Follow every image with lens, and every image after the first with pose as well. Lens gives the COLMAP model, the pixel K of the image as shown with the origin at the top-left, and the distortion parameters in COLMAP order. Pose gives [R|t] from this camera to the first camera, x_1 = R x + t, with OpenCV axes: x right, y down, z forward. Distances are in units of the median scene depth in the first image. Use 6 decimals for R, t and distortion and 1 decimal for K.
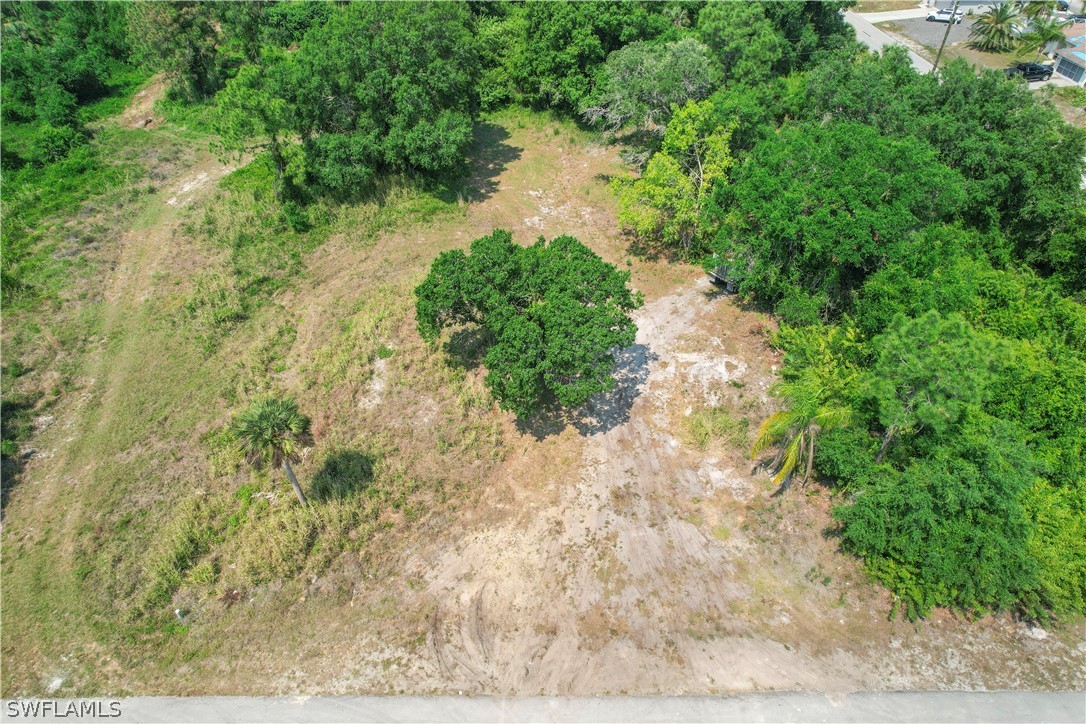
lens RADIAL K [[692.2, 0, 540.9], [0, 692.2, 368.9], [0, 0, 1]] dist [-0.068740, 0.058643]
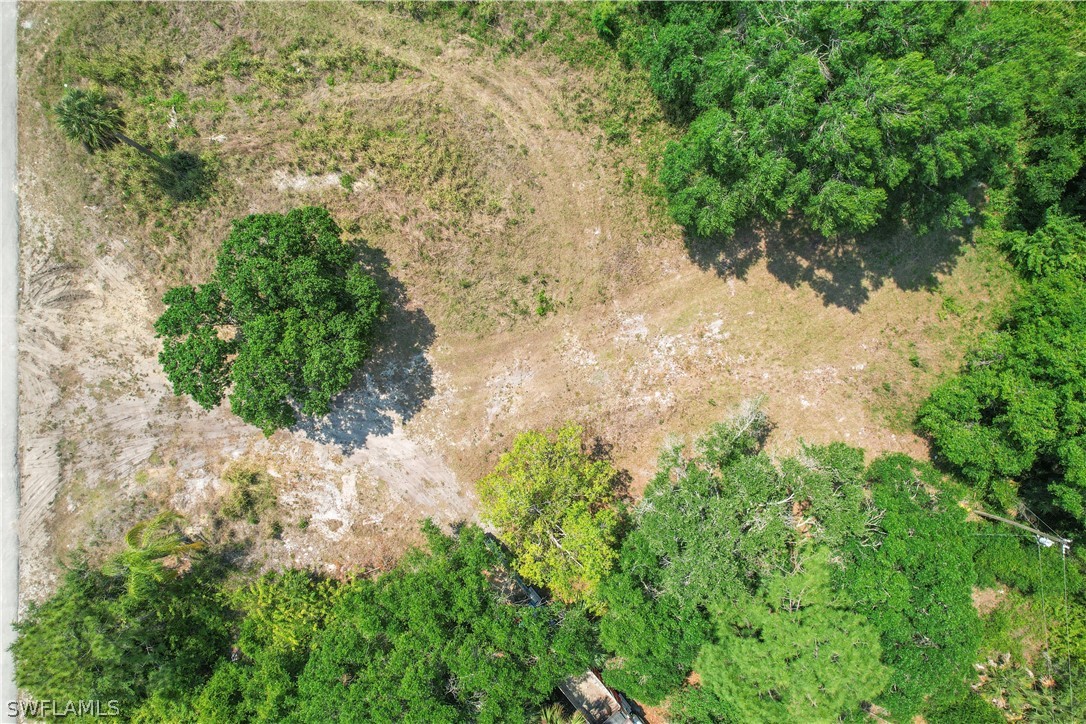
lens RADIAL K [[687.4, 0, 541.6], [0, 687.4, 377.4], [0, 0, 1]] dist [-0.081945, 0.081493]
pose [[0.003721, 0.999922, 0.011904, 0.037415], [-0.652376, -0.006594, 0.757867, -0.770473], [0.757887, -0.010586, 0.652300, 0.461972]]
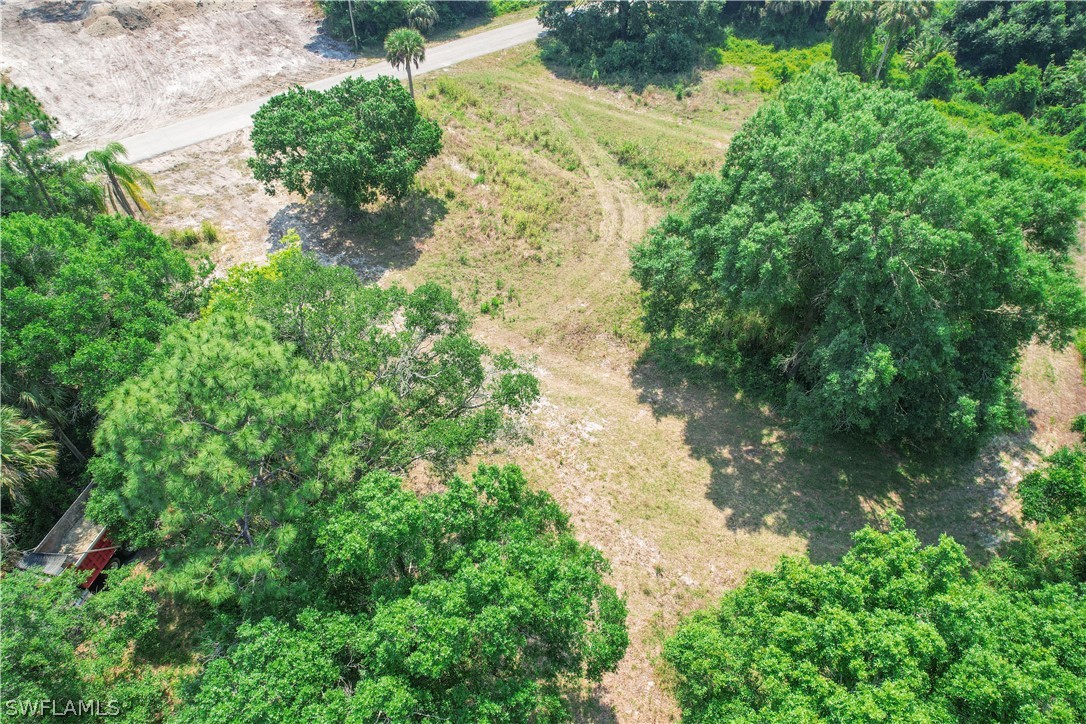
lens RADIAL K [[695.4, 0, 542.7], [0, 695.4, 377.6], [0, 0, 1]] dist [-0.081436, 0.077971]
pose [[-0.778864, 0.463216, -0.422848, 0.290044], [-0.398178, 0.155708, 0.903996, -0.895065], [0.484587, 0.872459, 0.063167, 1.035678]]
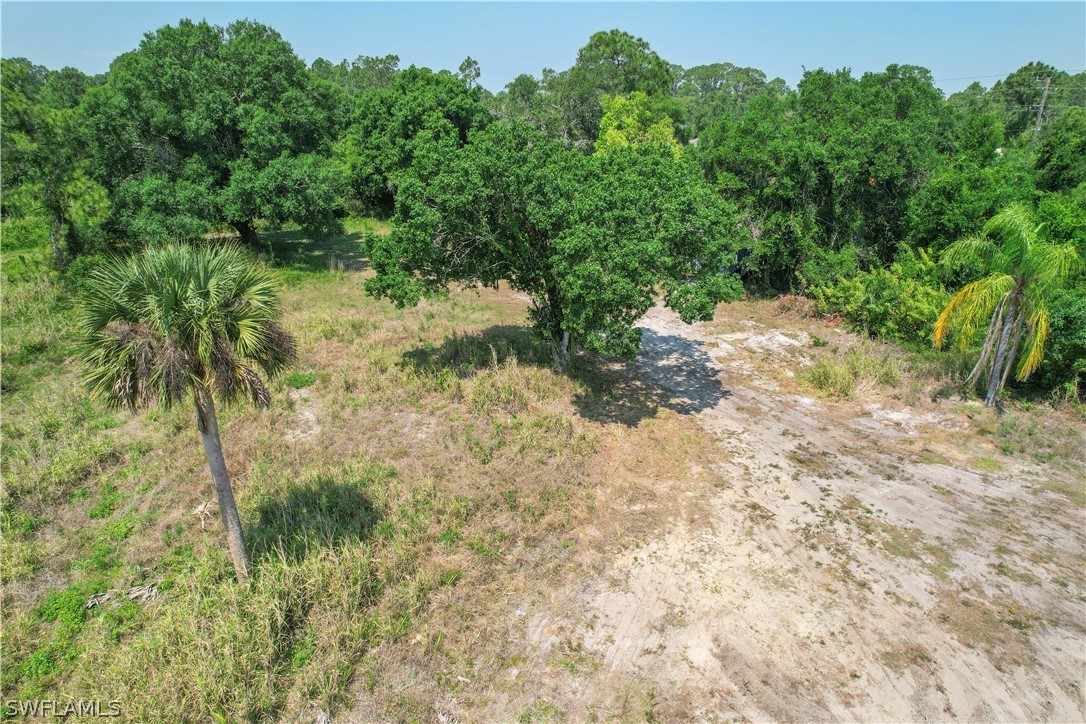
lens RADIAL K [[695.4, 0, 542.7], [0, 695.4, 377.6], [0, 0, 1]] dist [-0.081436, 0.077971]
pose [[0.932435, -0.124059, 0.339373, -0.189581], [0.232069, 0.925510, -0.299291, 0.160714], [-0.276963, 0.357827, 0.891768, 0.336005]]
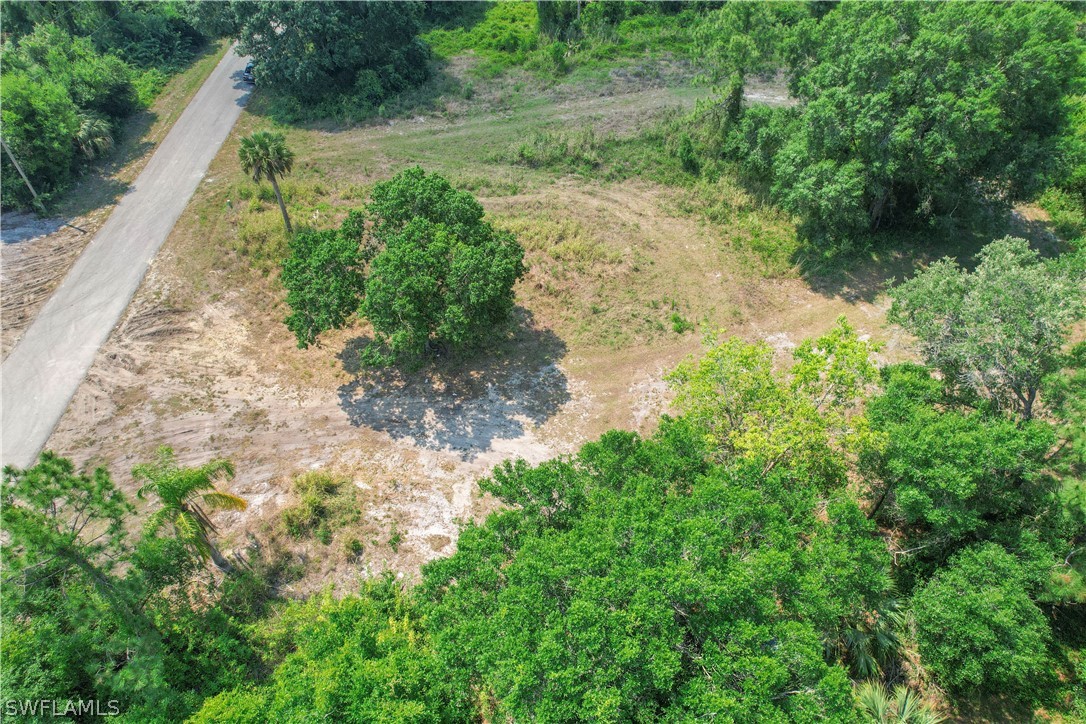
lens RADIAL K [[692.2, 0, 540.9], [0, 692.2, 368.9], [0, 0, 1]] dist [-0.068740, 0.058643]
pose [[0.041210, 0.725964, -0.686497, 0.512767], [-0.654891, 0.538536, 0.530185, -0.440649], [0.754599, 0.427732, 0.497620, 0.515959]]
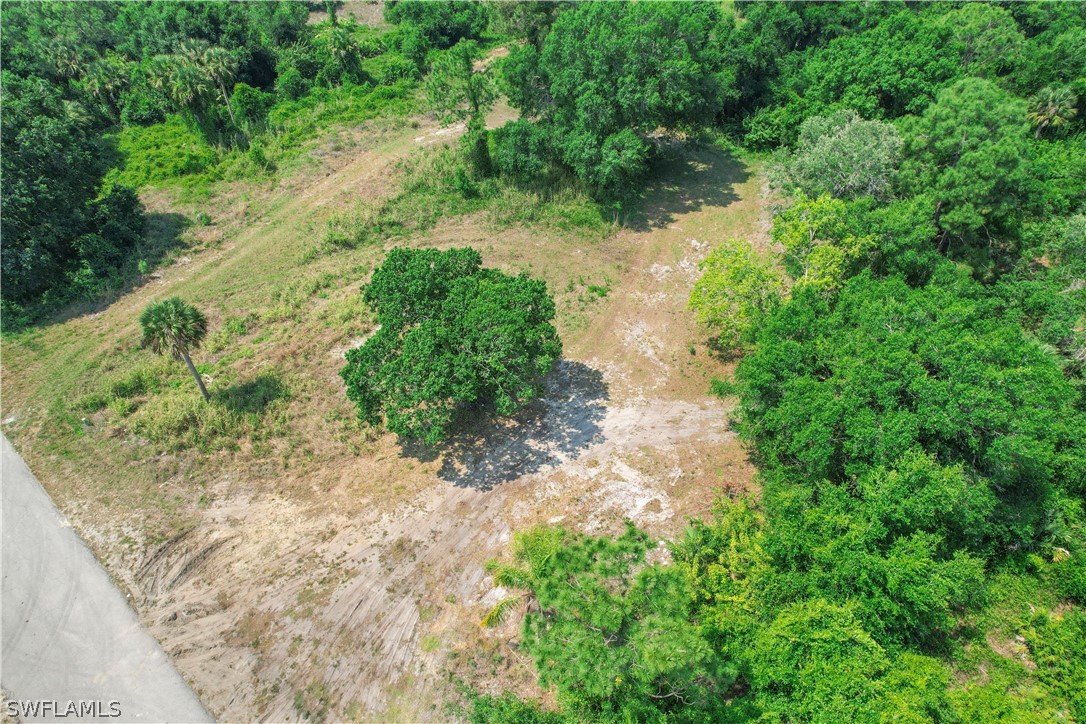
lens RADIAL K [[687.4, 0, 541.6], [0, 687.4, 377.4], [0, 0, 1]] dist [-0.081945, 0.081493]
pose [[0.750825, 0.443501, -0.489456, 0.402997], [-0.436293, 0.889376, 0.136600, -0.153304], [0.495893, 0.110984, 0.861262, 0.175573]]
